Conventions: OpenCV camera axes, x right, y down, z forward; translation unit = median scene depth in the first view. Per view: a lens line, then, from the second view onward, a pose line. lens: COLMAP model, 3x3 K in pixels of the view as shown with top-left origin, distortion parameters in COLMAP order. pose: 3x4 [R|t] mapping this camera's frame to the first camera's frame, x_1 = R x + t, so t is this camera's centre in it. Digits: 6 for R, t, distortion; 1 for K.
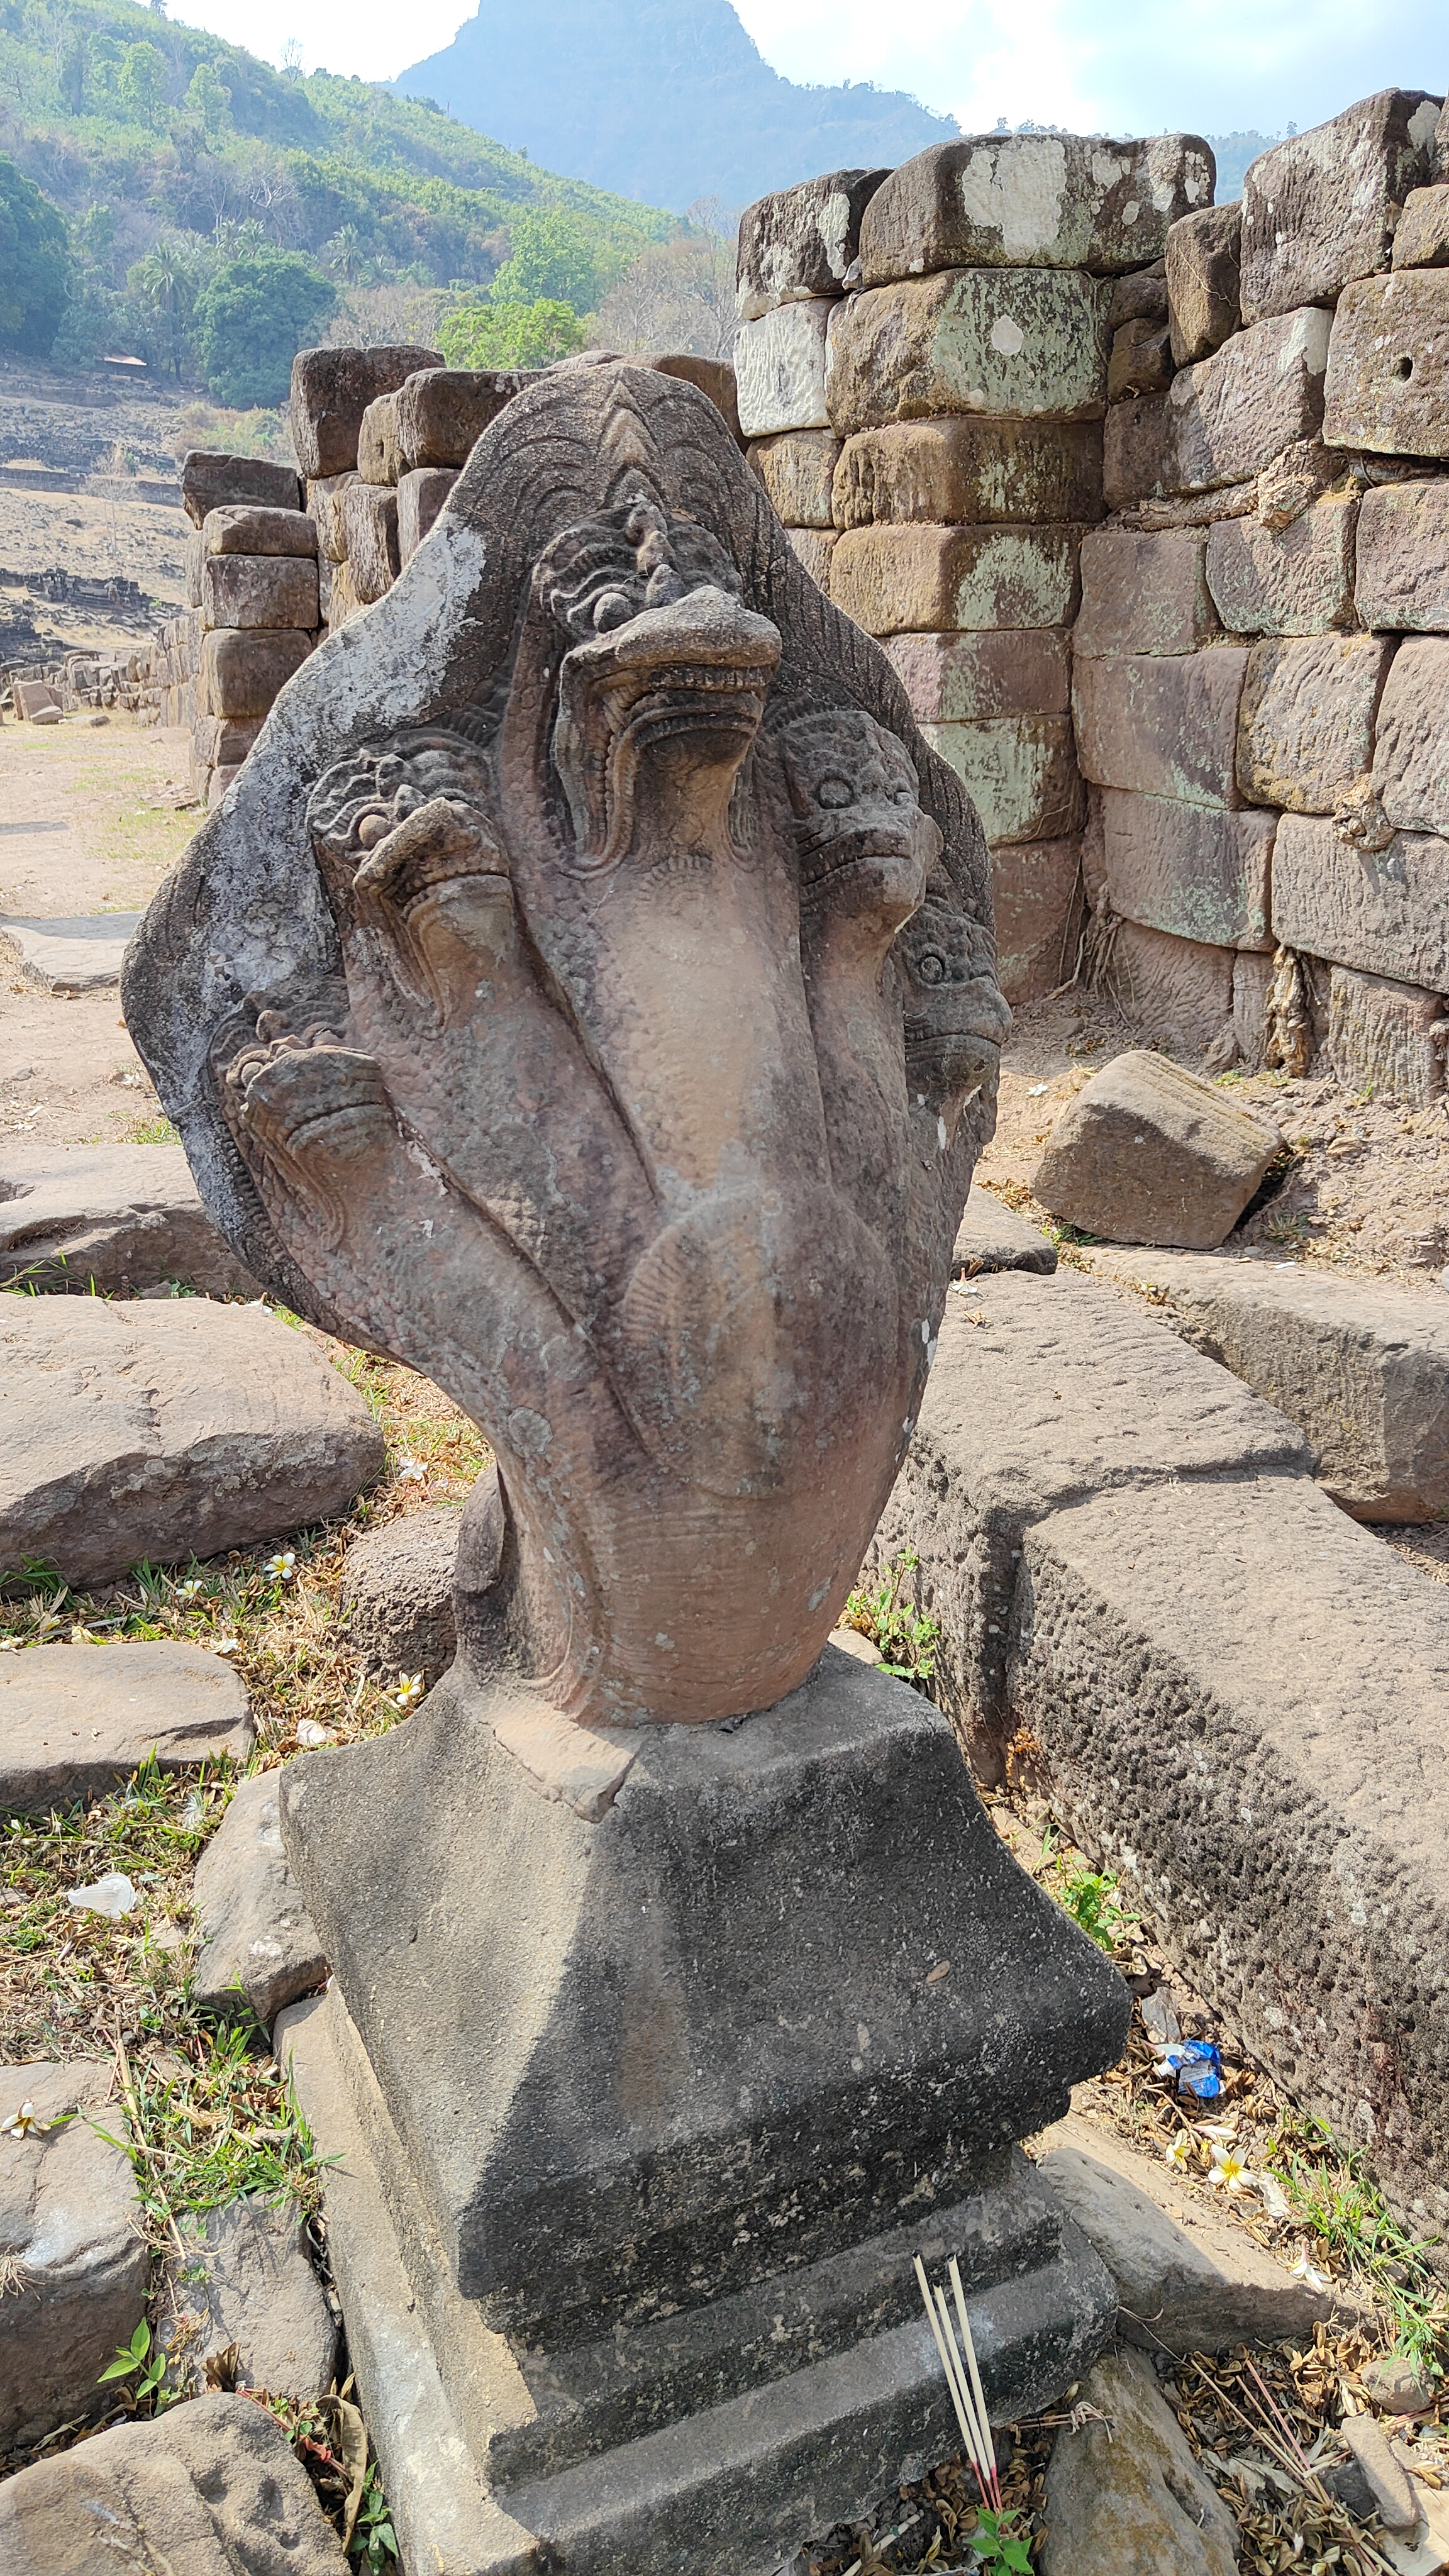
lens RADIAL K [[1820.6, 0, 736.3], [0, 1820.6, 1296.6], [0, 0, 1]] dist [0.006028, -0.000009]
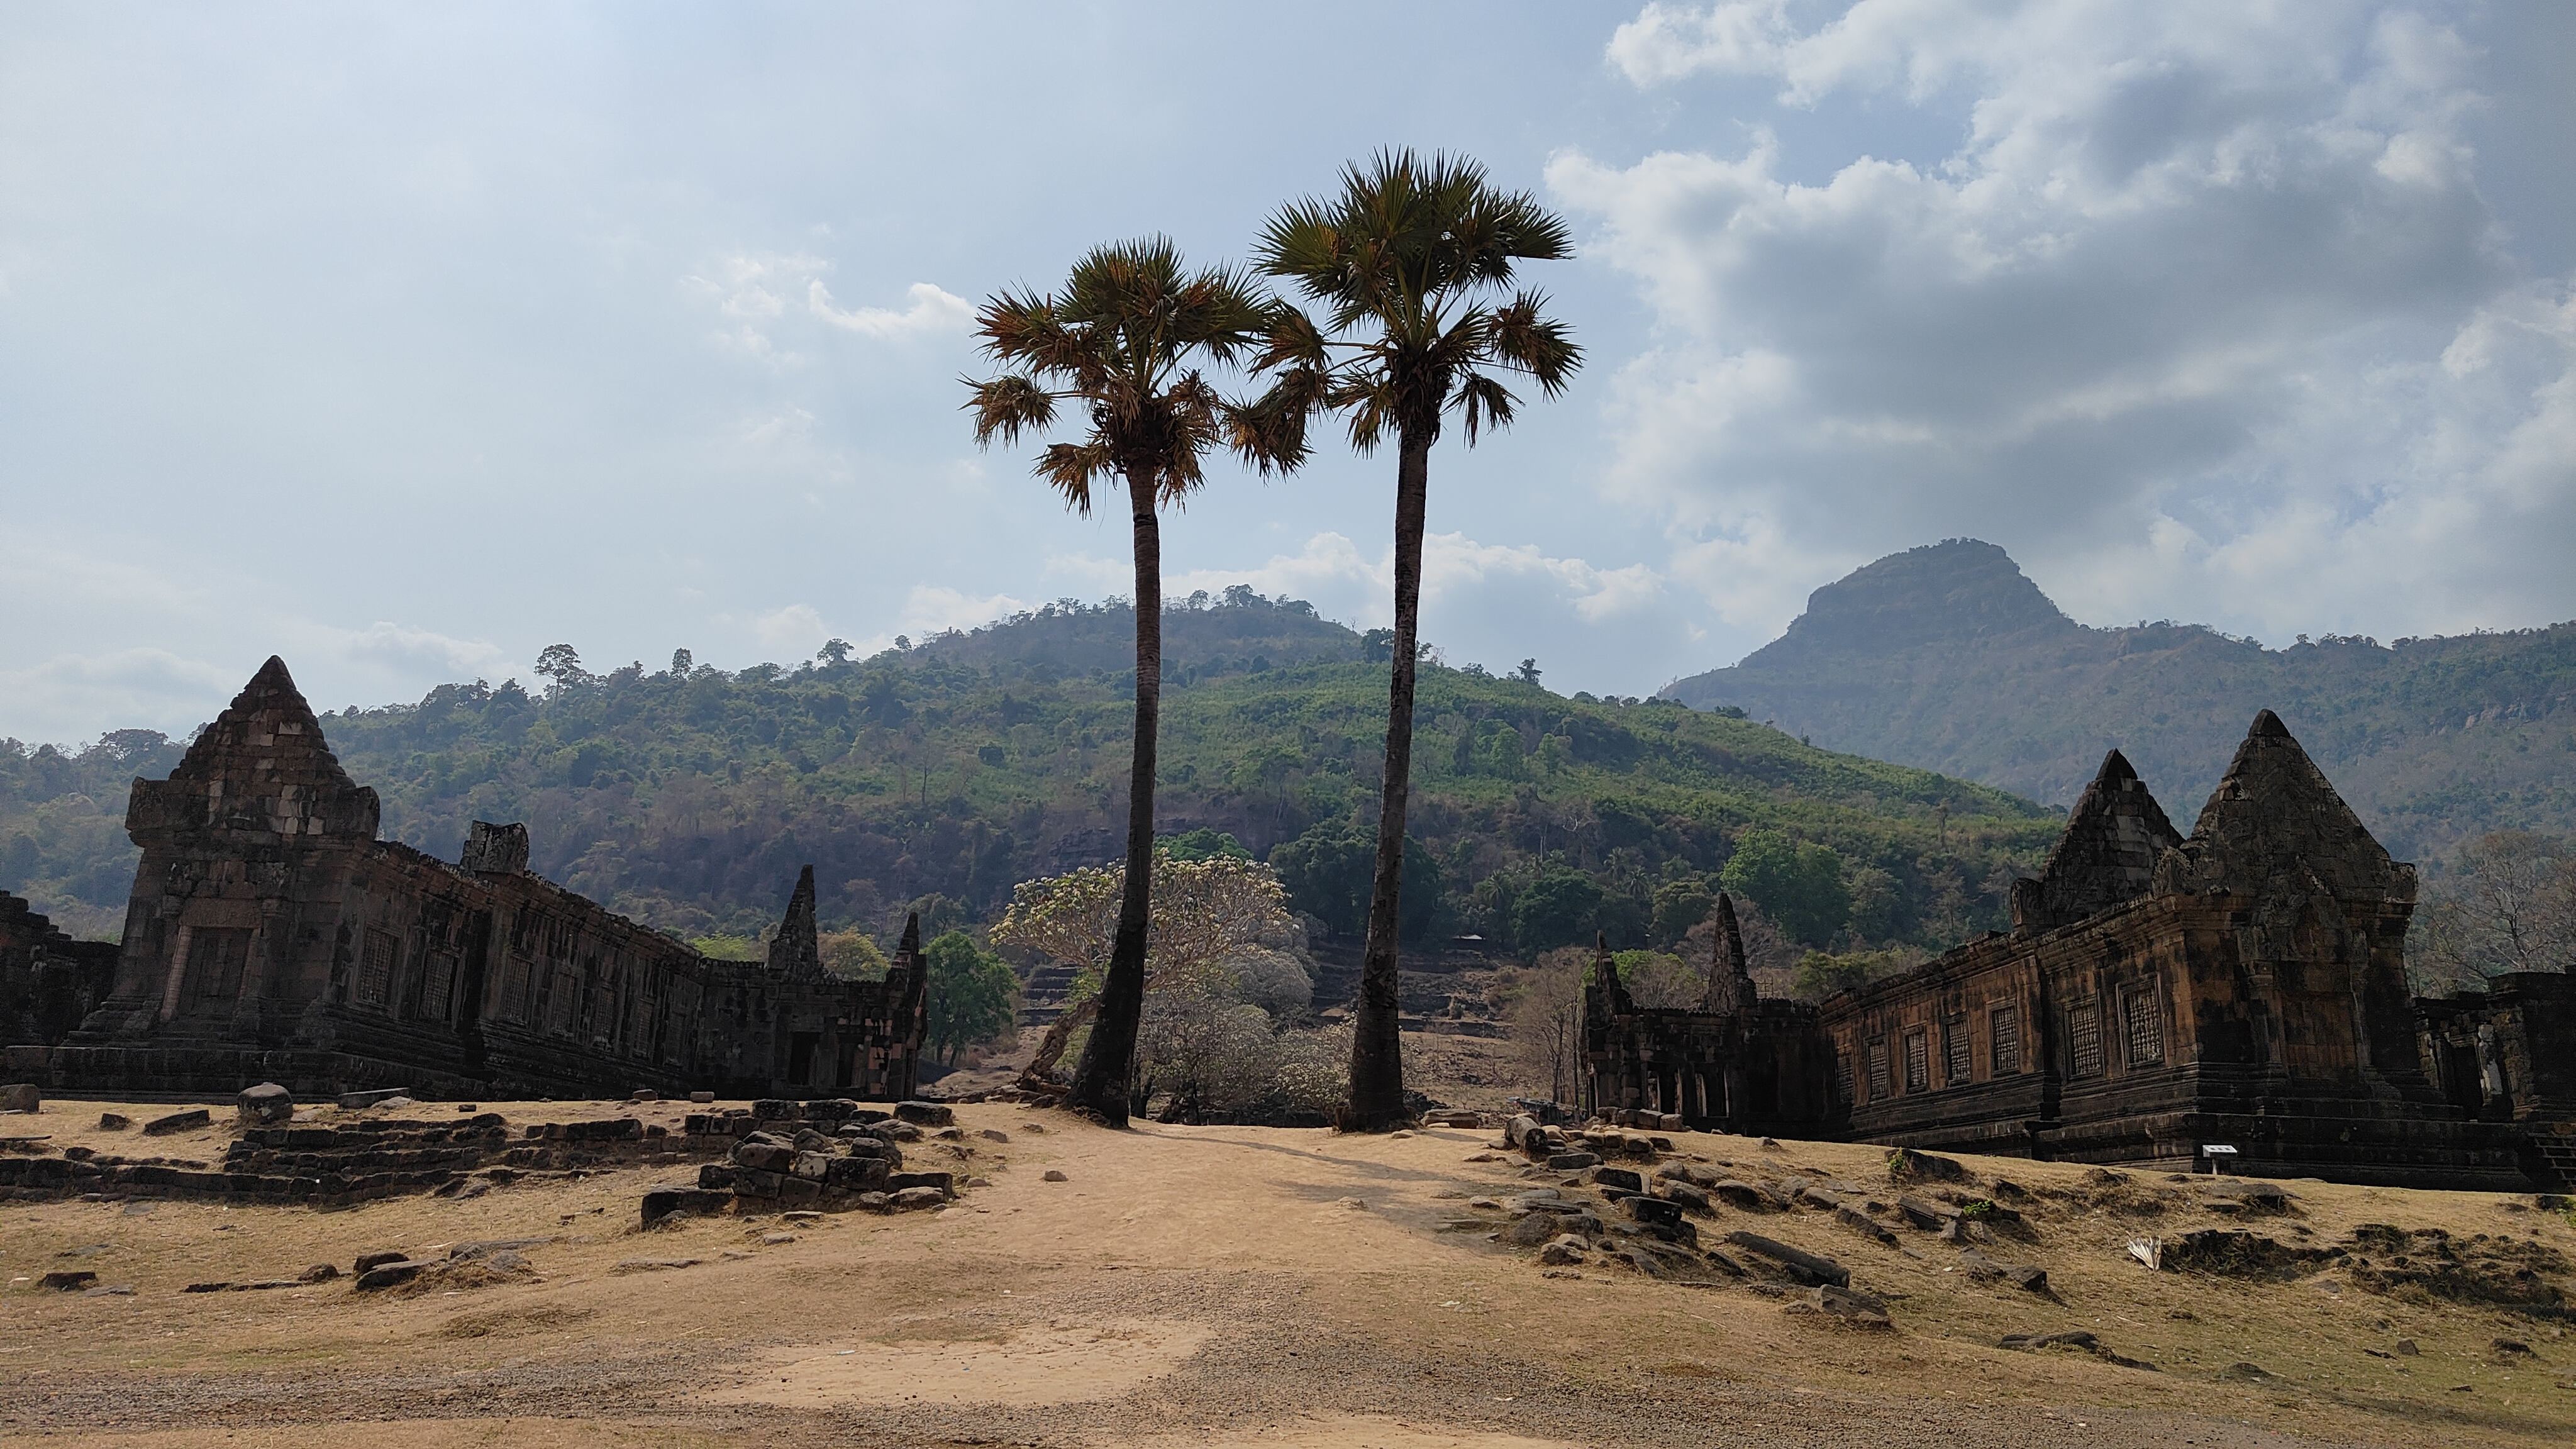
lens RADIAL K [[1820.6, 0, 1285.6], [0, 1820.6, 713.3], [0, 0, 1]] dist [0.006028, -0.000009]
pose [[0.912847, -0.095688, -0.396931, 0.133019], [-0.128352, 0.855617, -0.501442, 0.096940], [0.387603, 0.508687, 0.768766, -0.293015]]
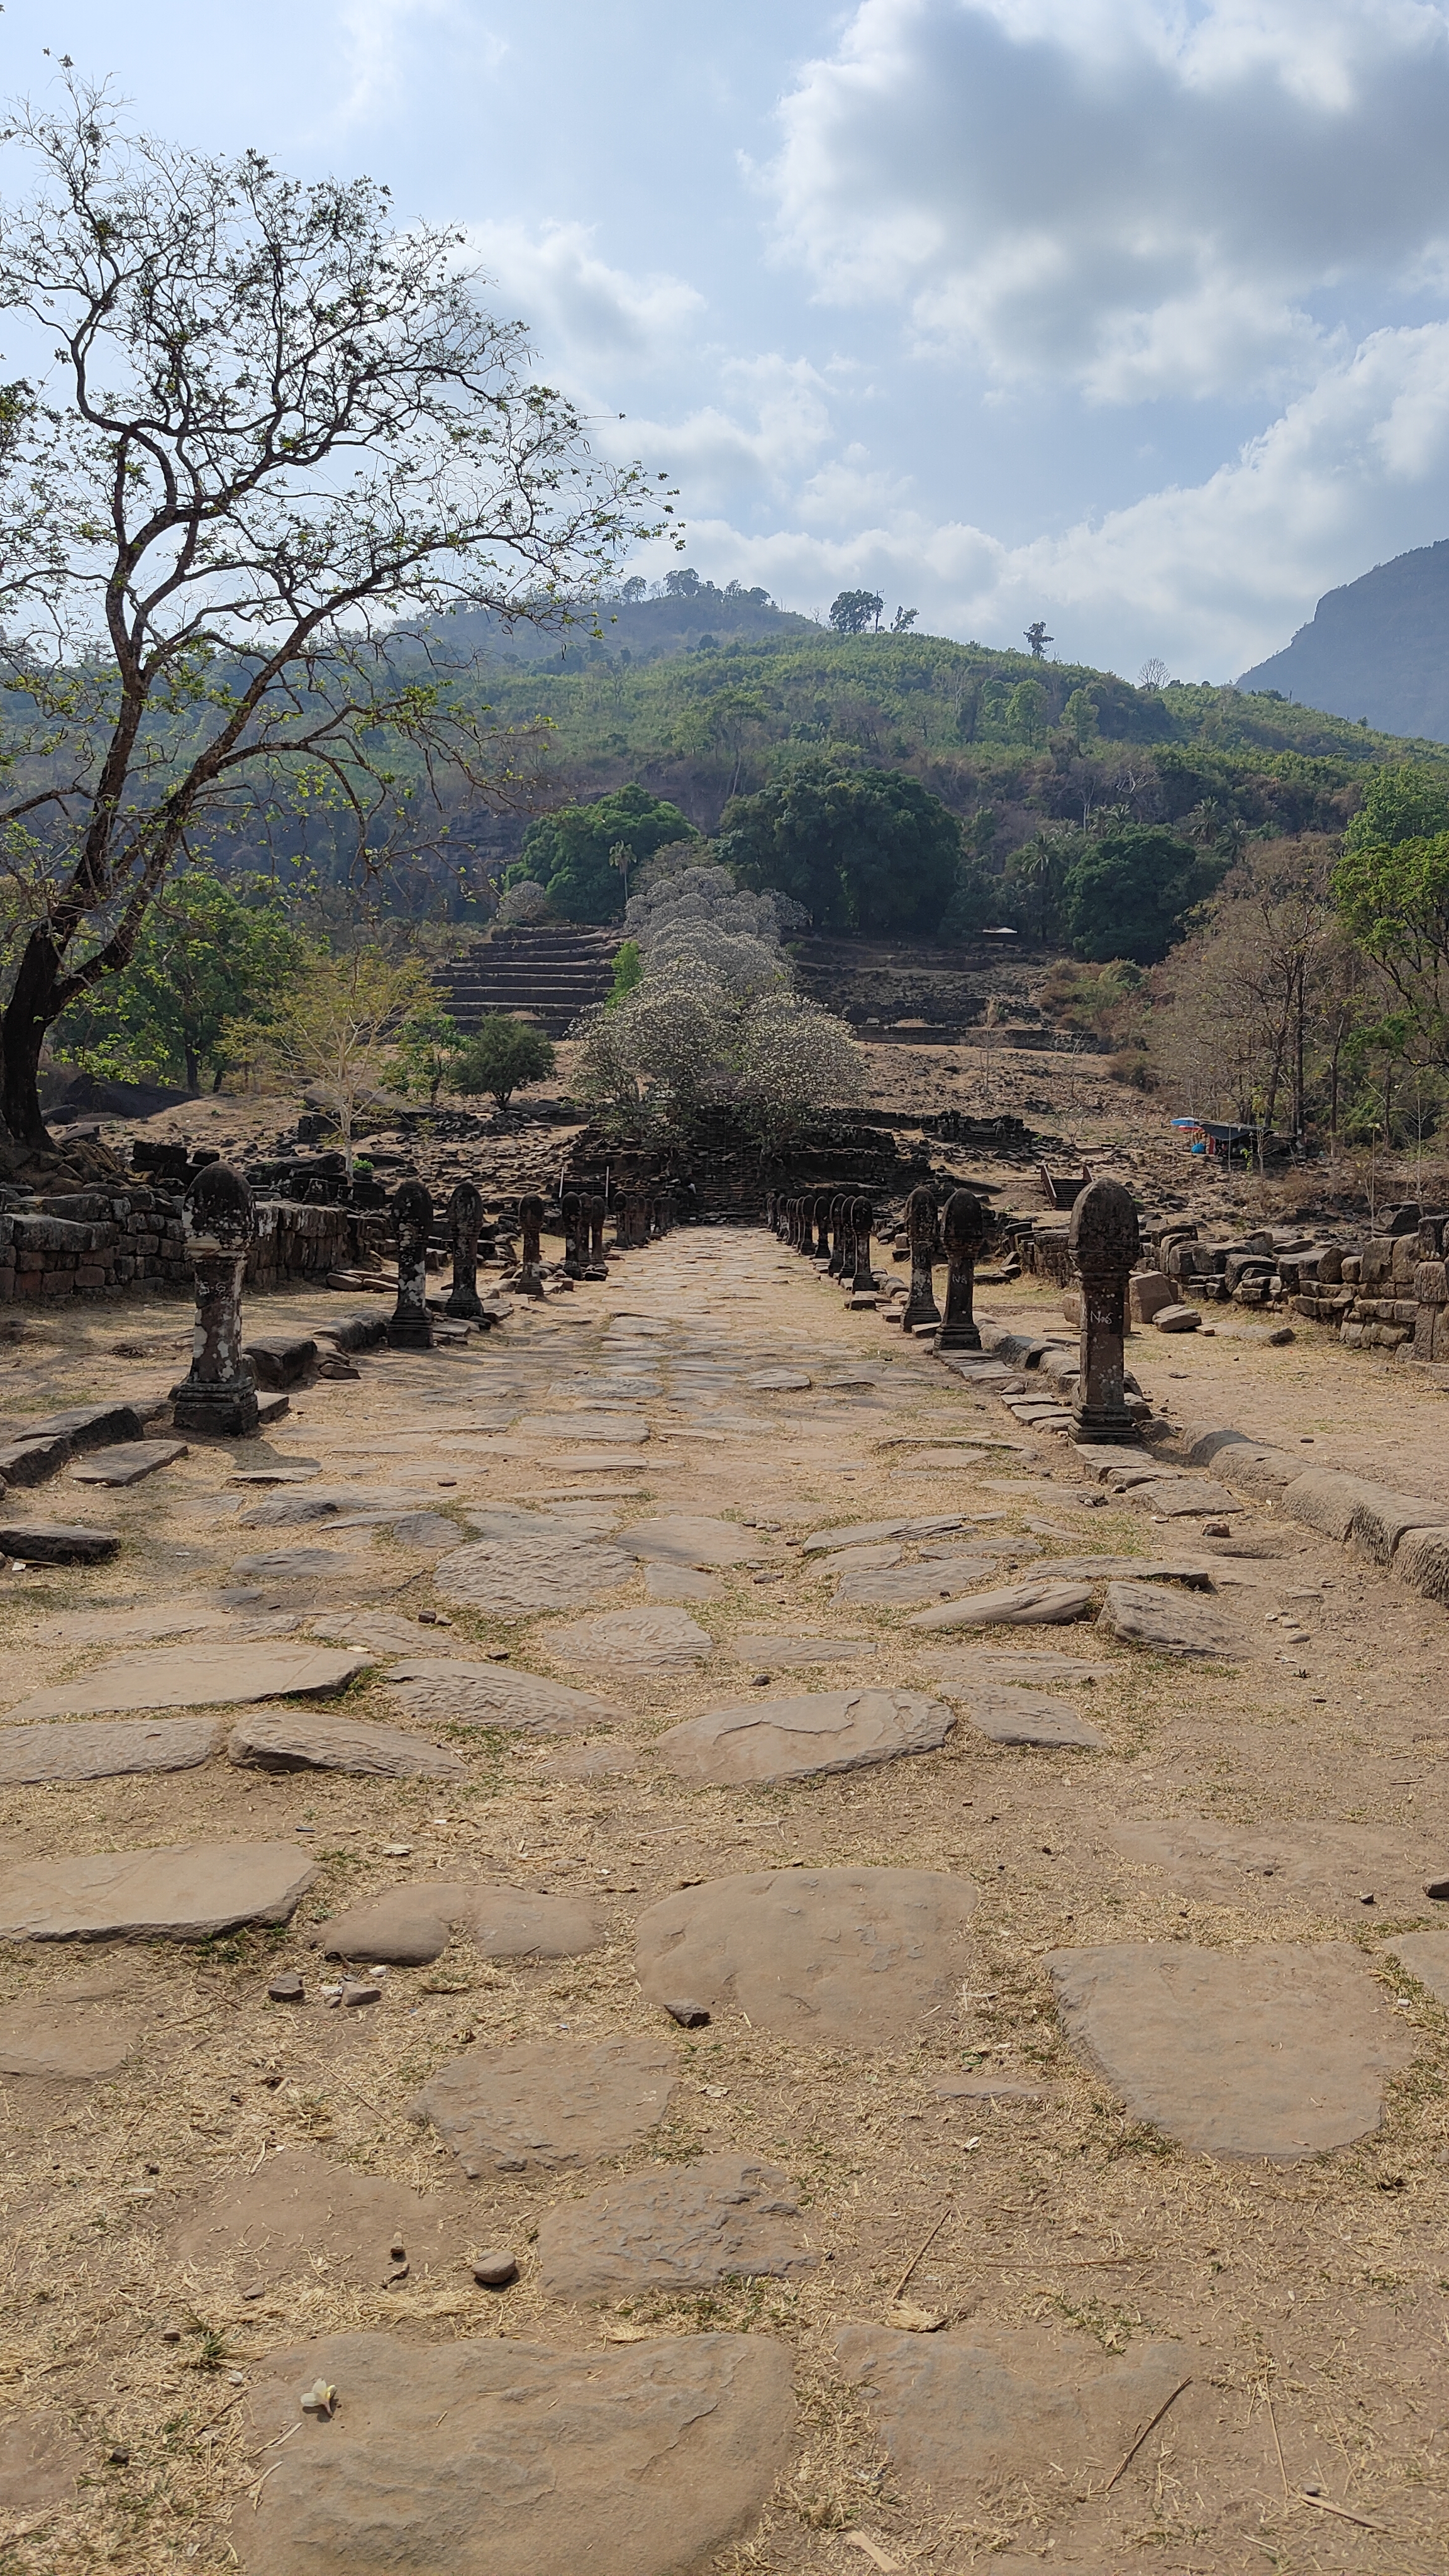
lens RADIAL K [[1820.6, 0, 735.8], [0, 1820.6, 1293.5], [0, 0, 1]] dist [0.006028, -0.000009]
pose [[0.909364, -0.003188, -0.415989, -0.018216], [-0.108694, 0.963413, -0.244992, -0.009853], [0.401550, 0.268002, 0.875747, 0.021185]]
